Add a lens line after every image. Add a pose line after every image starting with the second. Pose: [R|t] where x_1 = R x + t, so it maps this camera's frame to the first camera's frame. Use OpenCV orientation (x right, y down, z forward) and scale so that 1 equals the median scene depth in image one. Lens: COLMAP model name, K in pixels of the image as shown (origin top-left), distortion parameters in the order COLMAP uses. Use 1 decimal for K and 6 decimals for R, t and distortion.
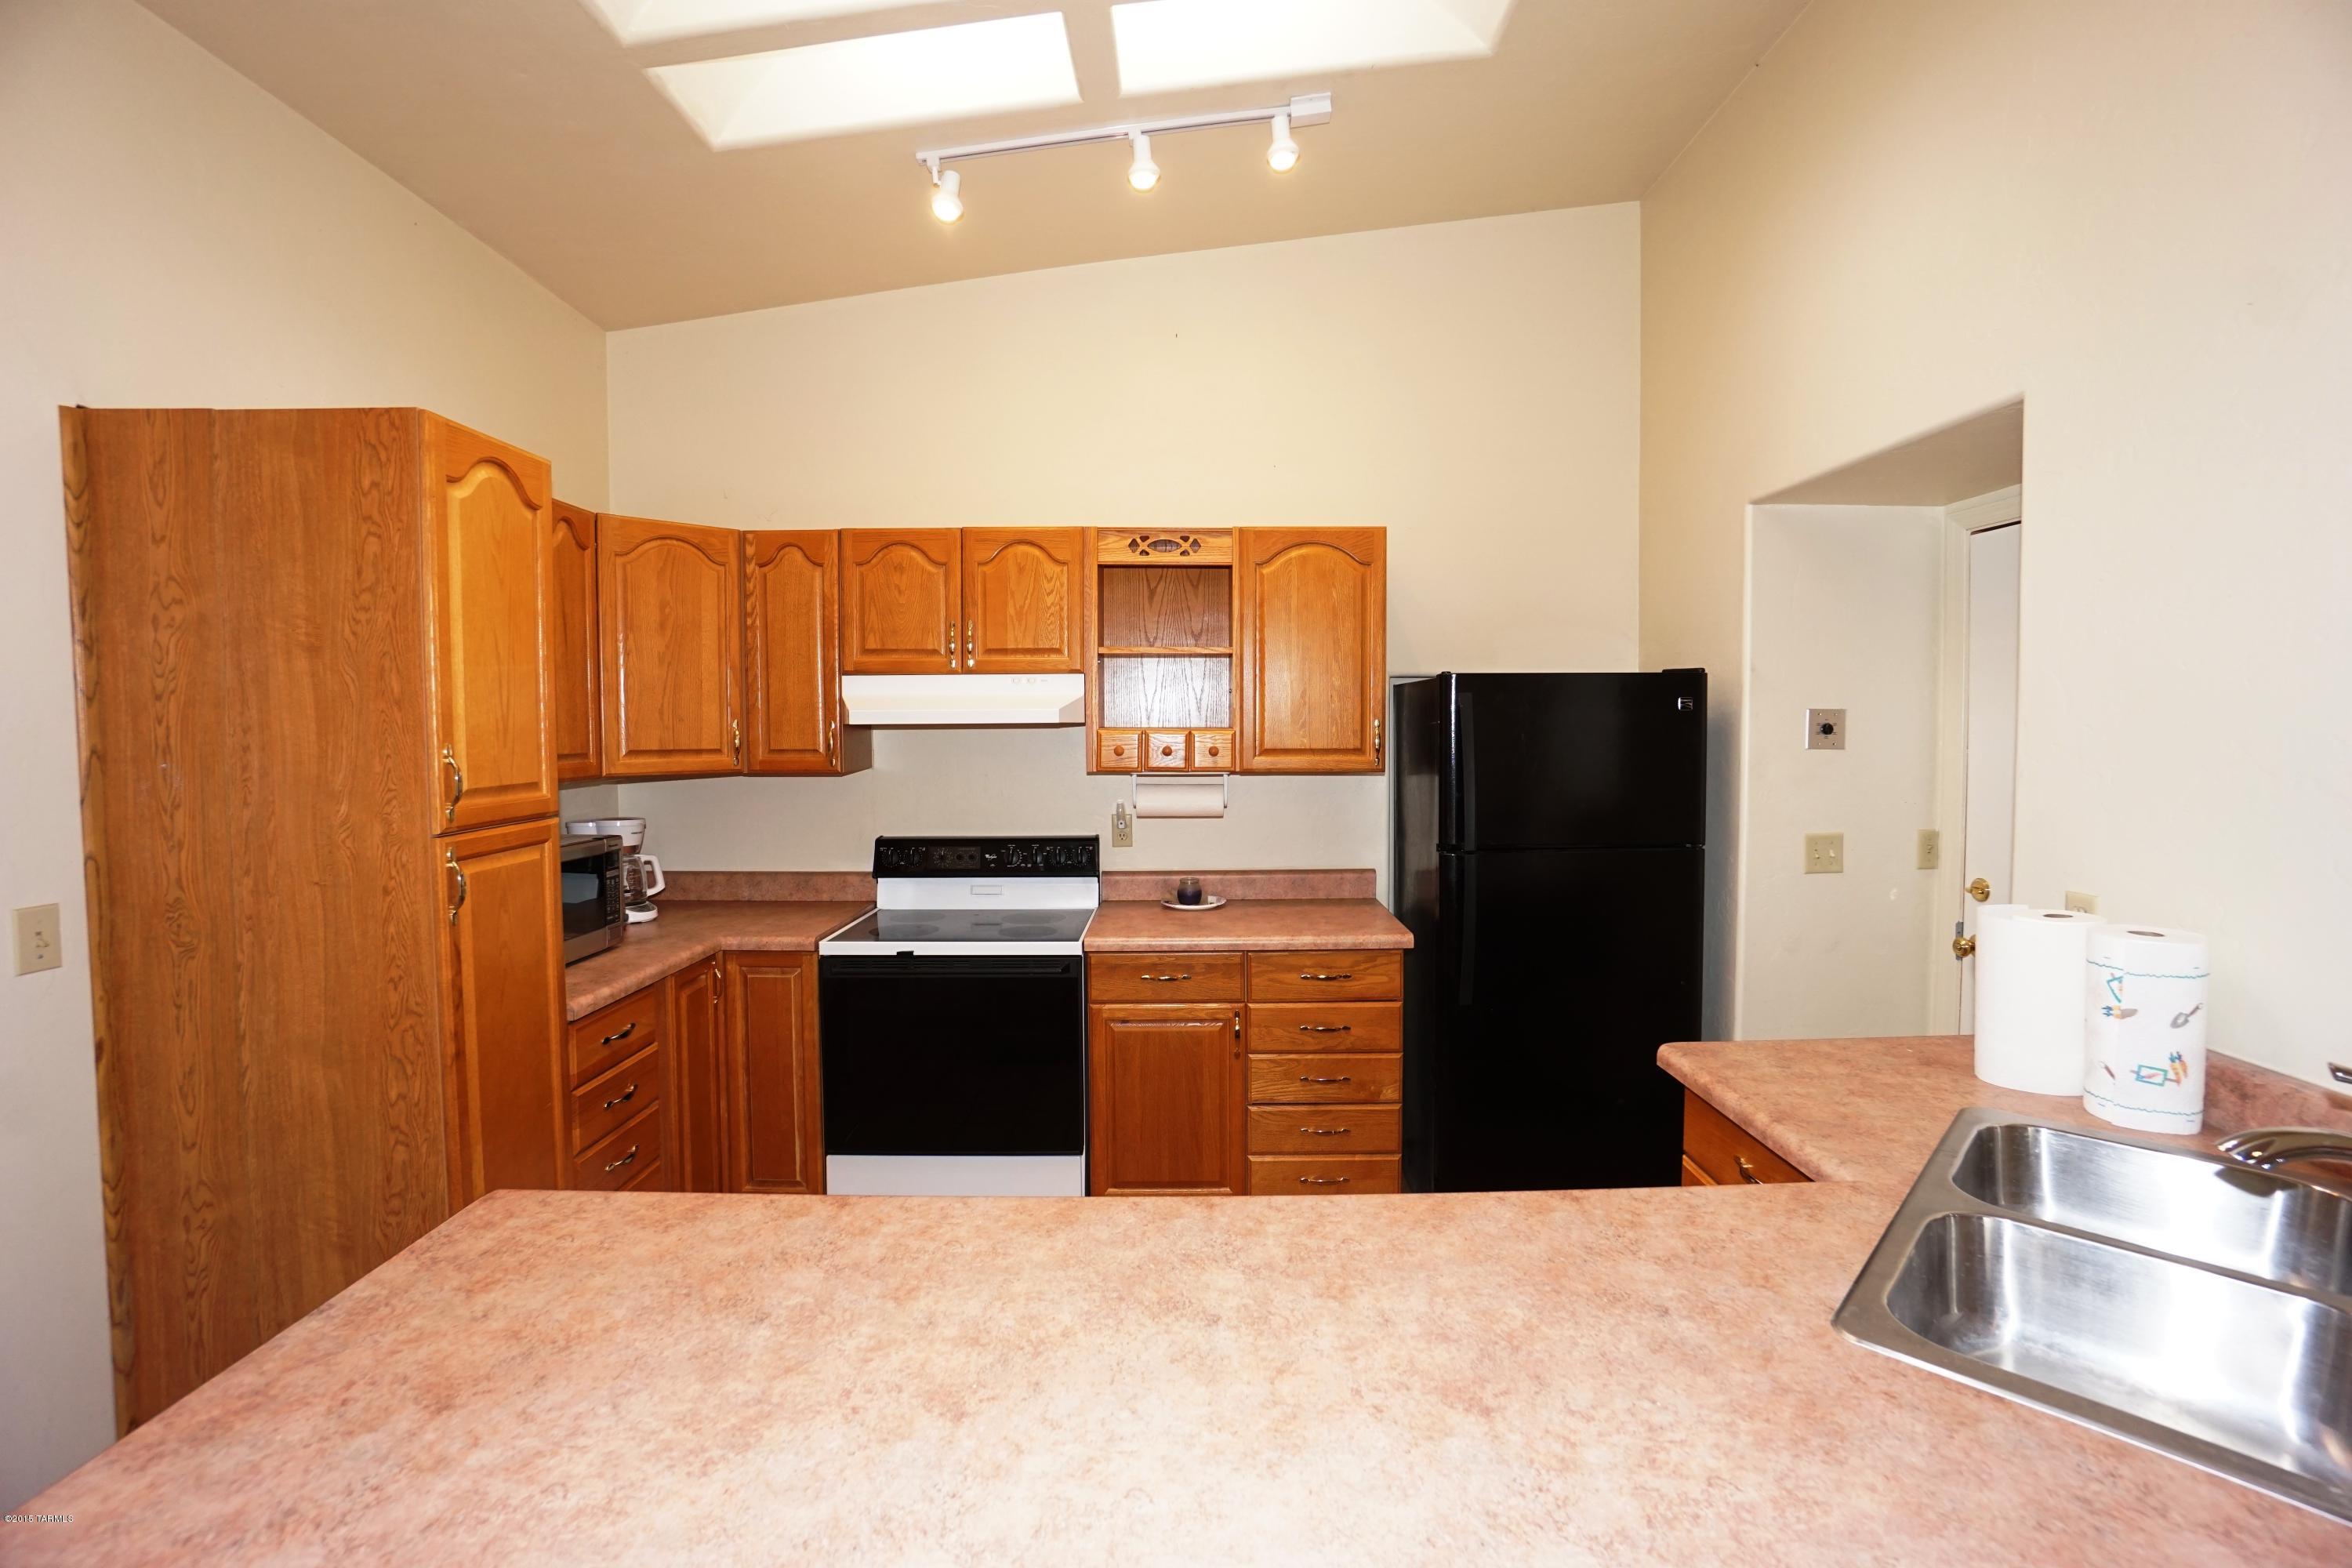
lens RADIAL K [[1020.6, 0, 1176.7], [0, 1020.6, 769.2], [0, 0, 1]] dist [-0.054217, 0.000107]
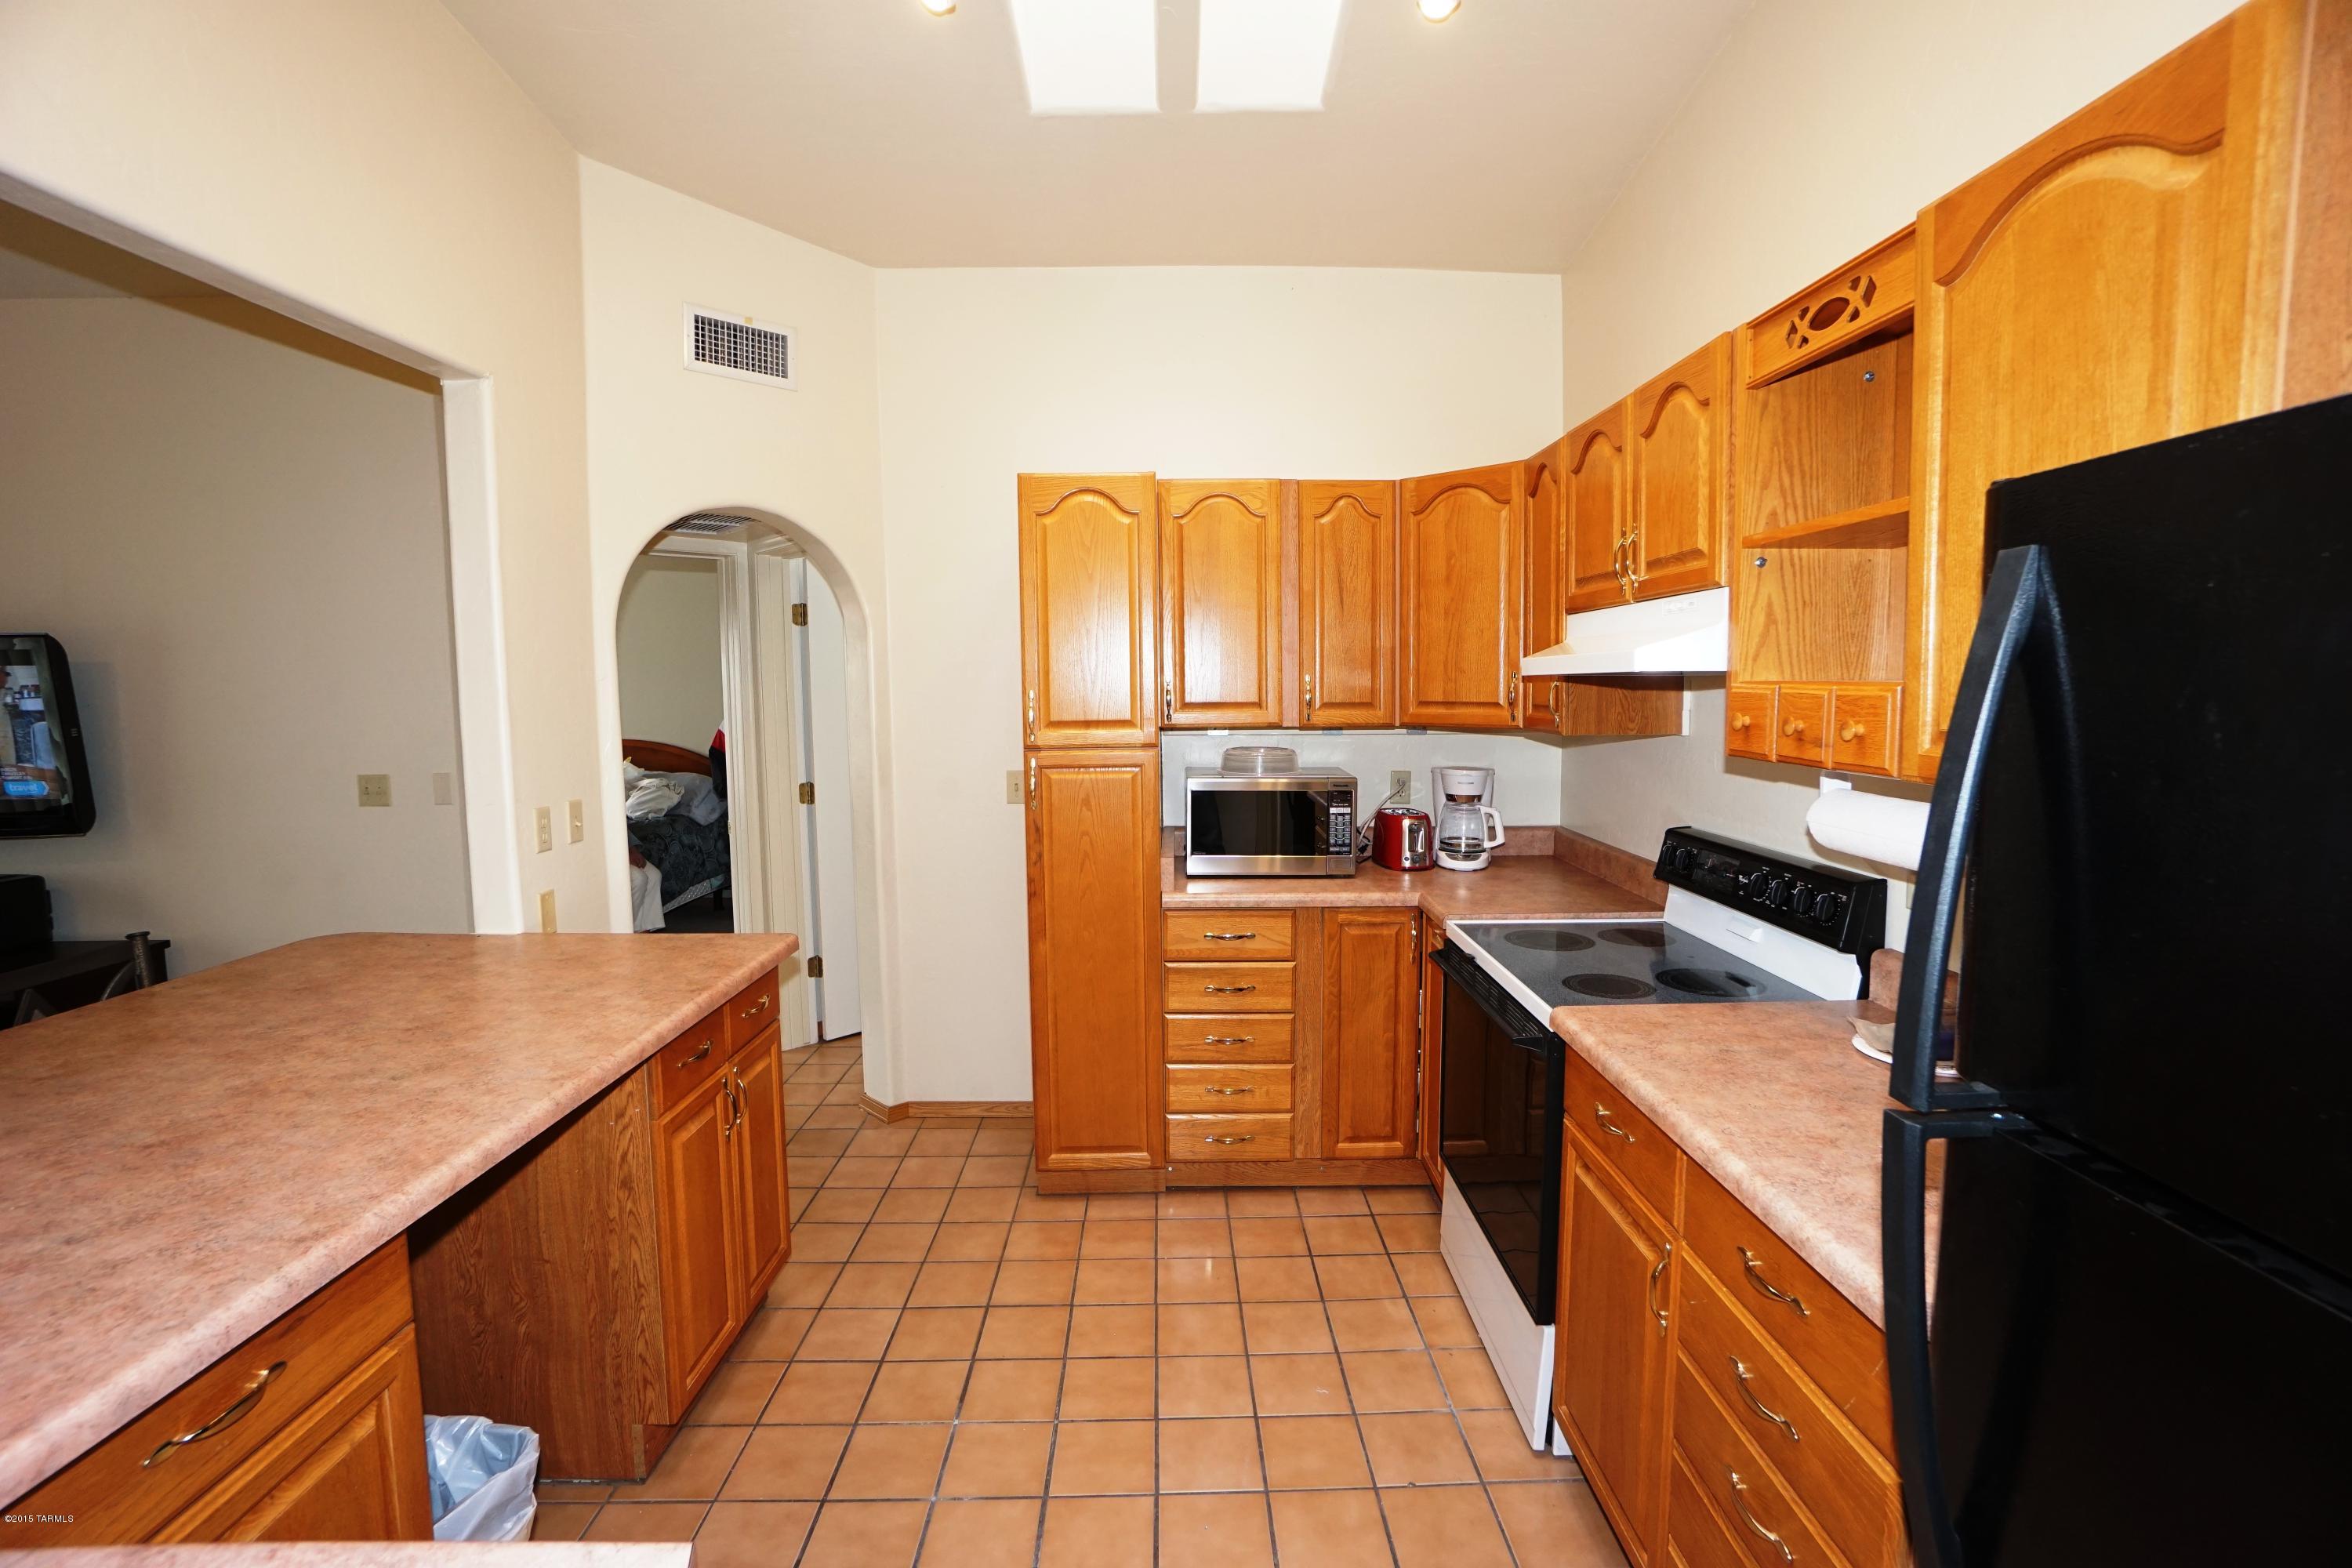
lens RADIAL K [[1008.1, 0, 1181.6], [0, 1008.1, 760.0], [0, 0, 1]] dist [-0.026605, 0.000447]
pose [[0.003052, 0.082095, -0.996620, 0.482109], [-0.032695, 0.996100, 0.081952, -0.033740], [0.999461, 0.032334, 0.005724, 0.693068]]
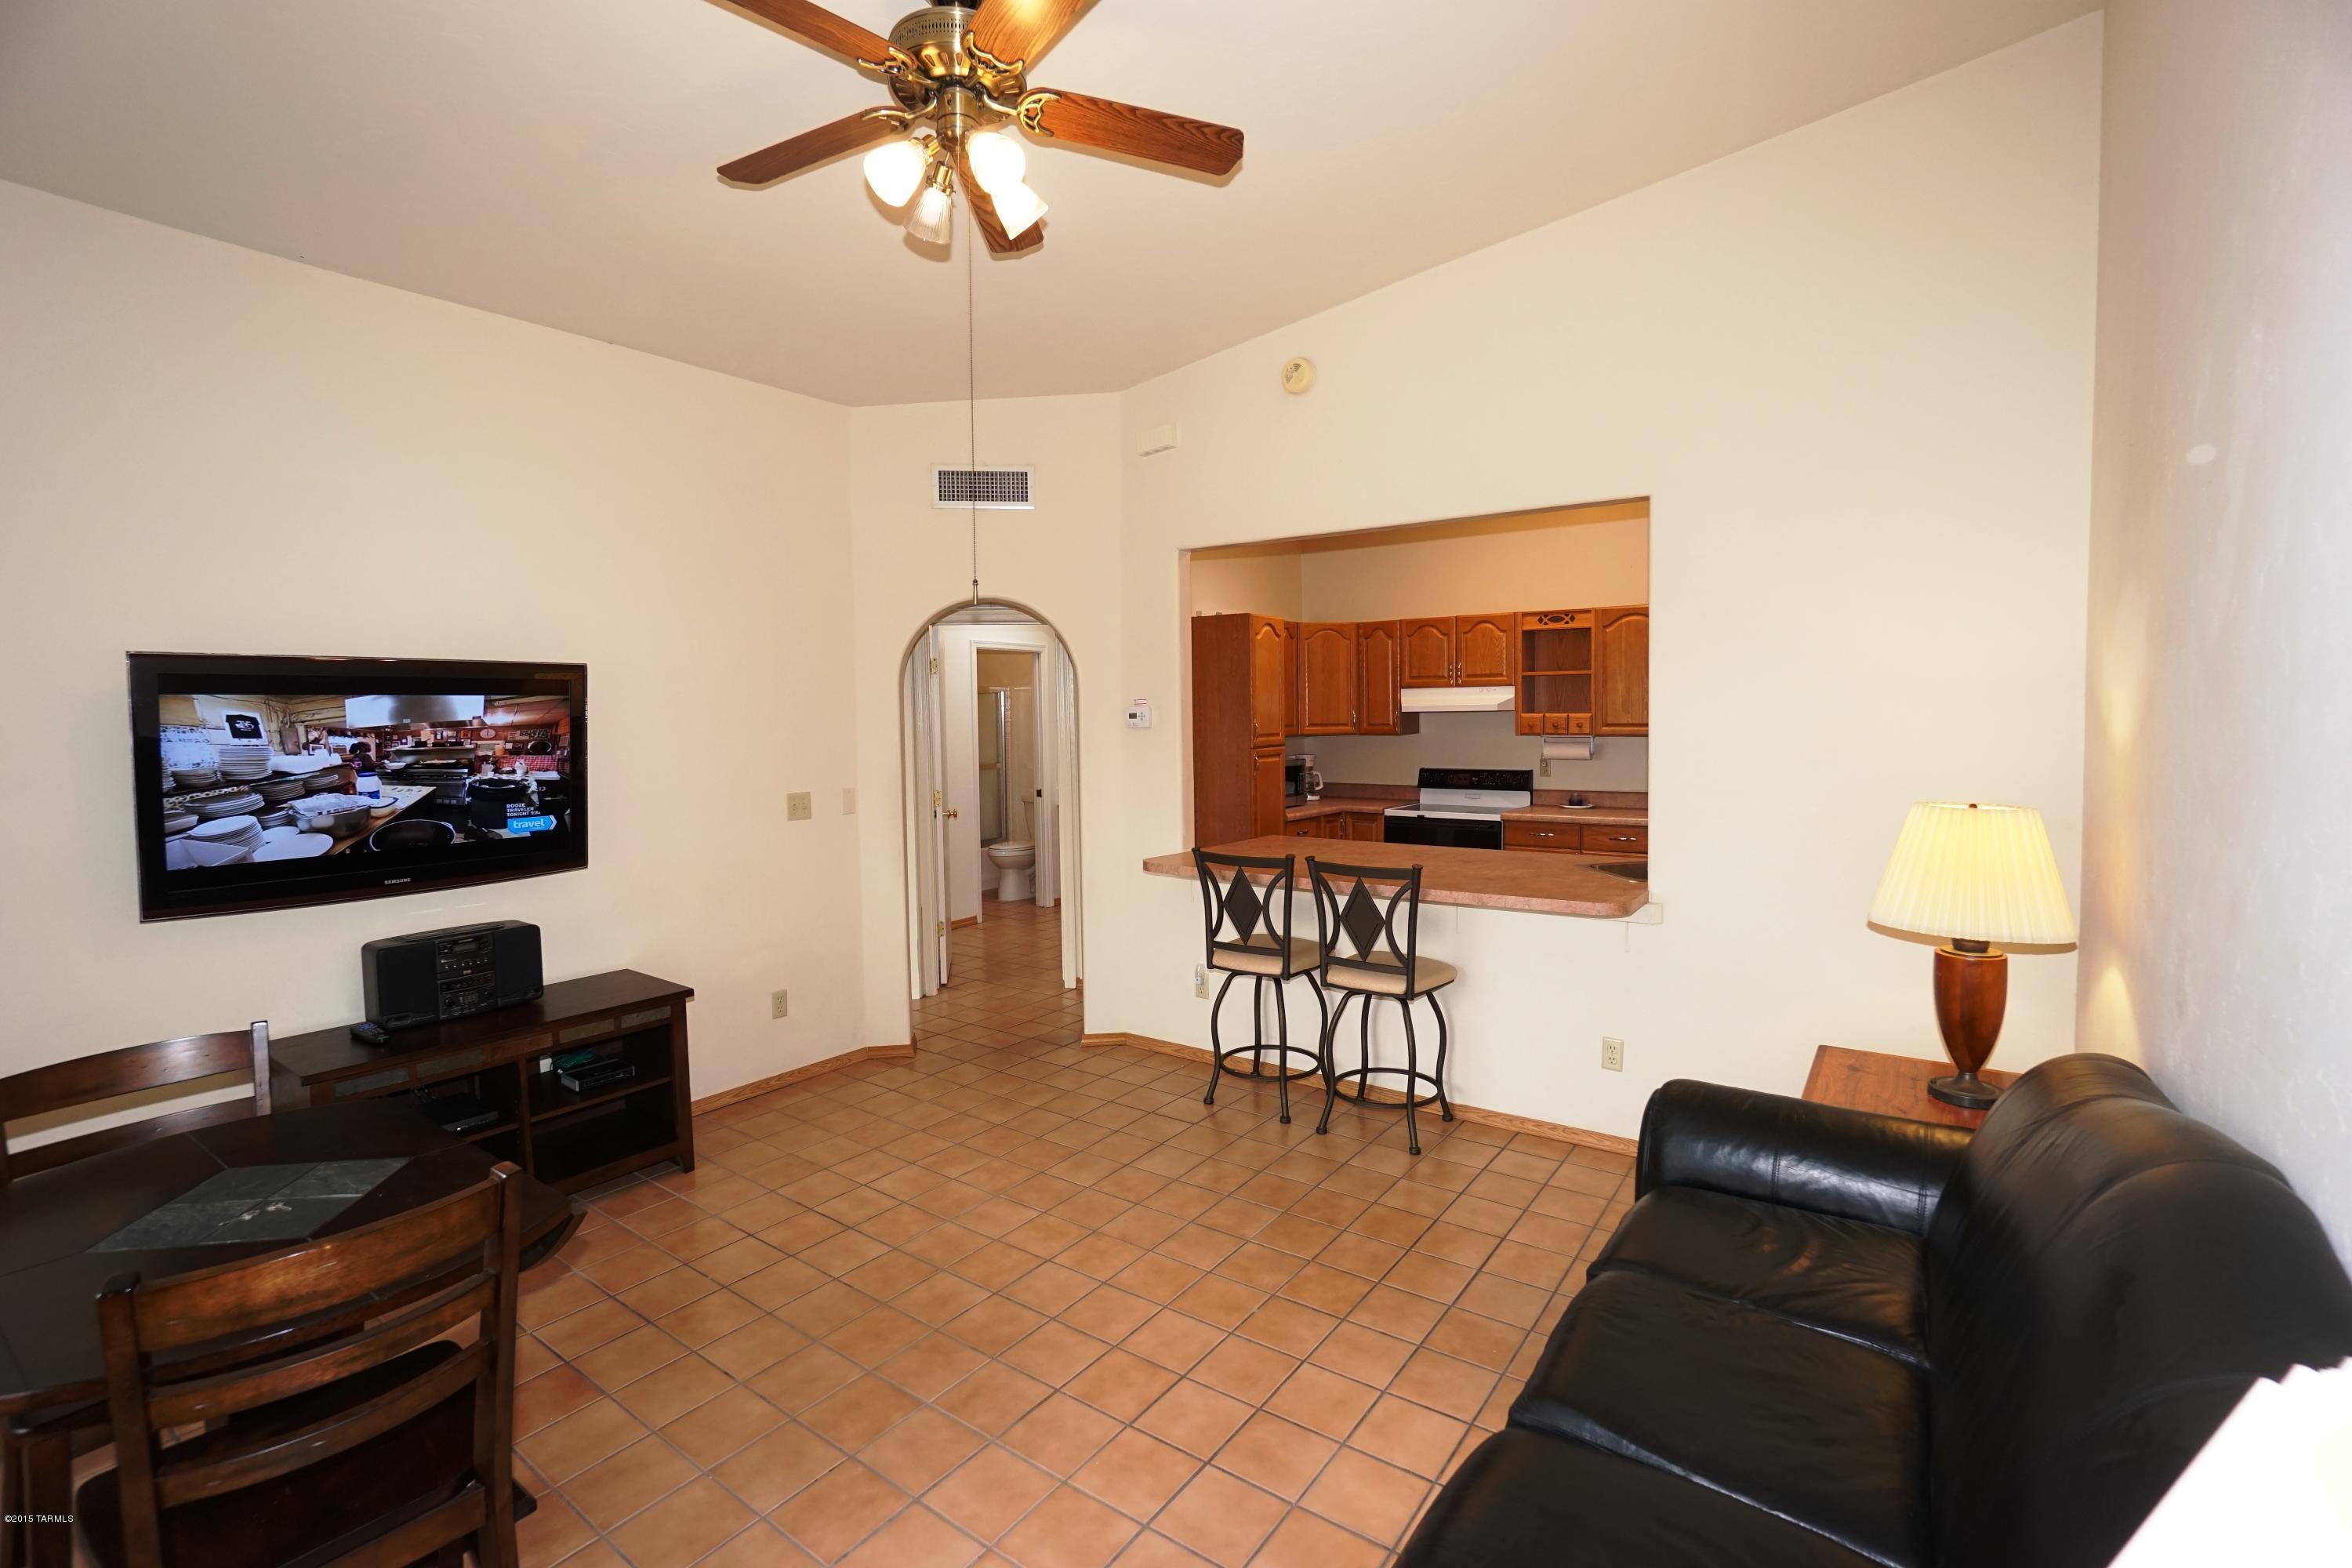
lens RADIAL K [[1020.6, 0, 1176.7], [0, 1020.6, 769.2], [0, 0, 1]] dist [-0.054217, 0.000107]
pose [[0.808854, 0.025423, -0.587460, 0.547153], [-0.016235, 0.999650, 0.020909, 0.038915], [0.587785, -0.007375, 0.808983, -1.003054]]
